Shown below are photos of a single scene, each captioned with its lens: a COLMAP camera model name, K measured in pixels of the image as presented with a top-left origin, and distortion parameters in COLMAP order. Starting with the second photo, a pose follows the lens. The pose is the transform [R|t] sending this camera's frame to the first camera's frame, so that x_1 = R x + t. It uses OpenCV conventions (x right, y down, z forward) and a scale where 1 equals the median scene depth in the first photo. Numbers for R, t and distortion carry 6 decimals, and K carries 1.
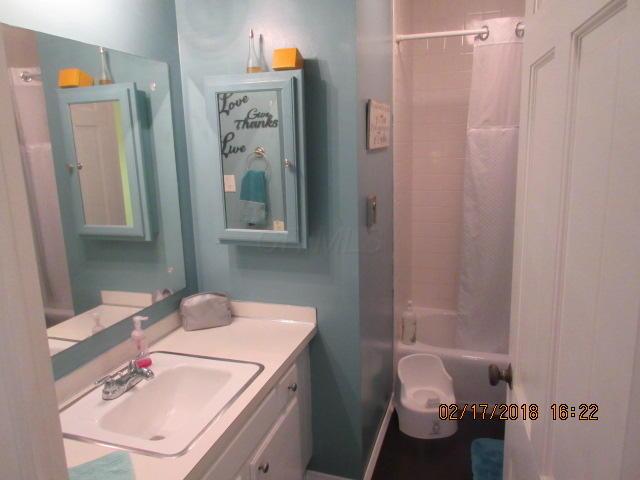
lens RADIAL K [[478.7, 0, 322.0], [0, 478.7, 240.3], [0, 0, 1]] dist [-0.005294, 0.021026]
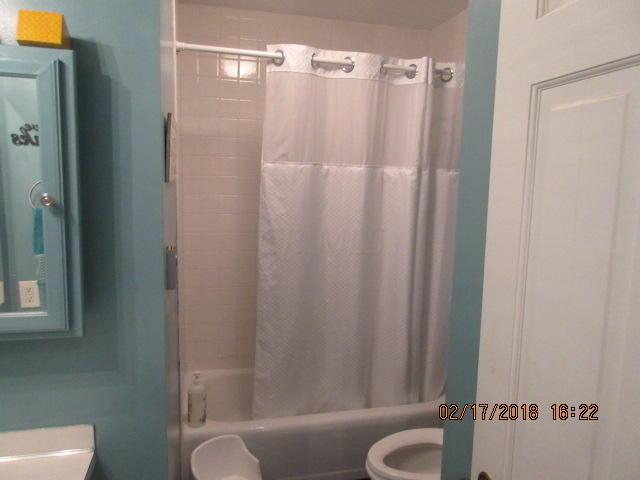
lens RADIAL K [[478.7, 0, 317.7], [0, 478.7, 238.2], [0, 0, 1]] dist [-0.005294, 0.021026]
pose [[0.848282, -0.023590, 0.529019, -0.076032], [0.065043, 0.996084, -0.059880, -0.040322], [-0.525535, 0.085205, 0.846495, 0.231510]]
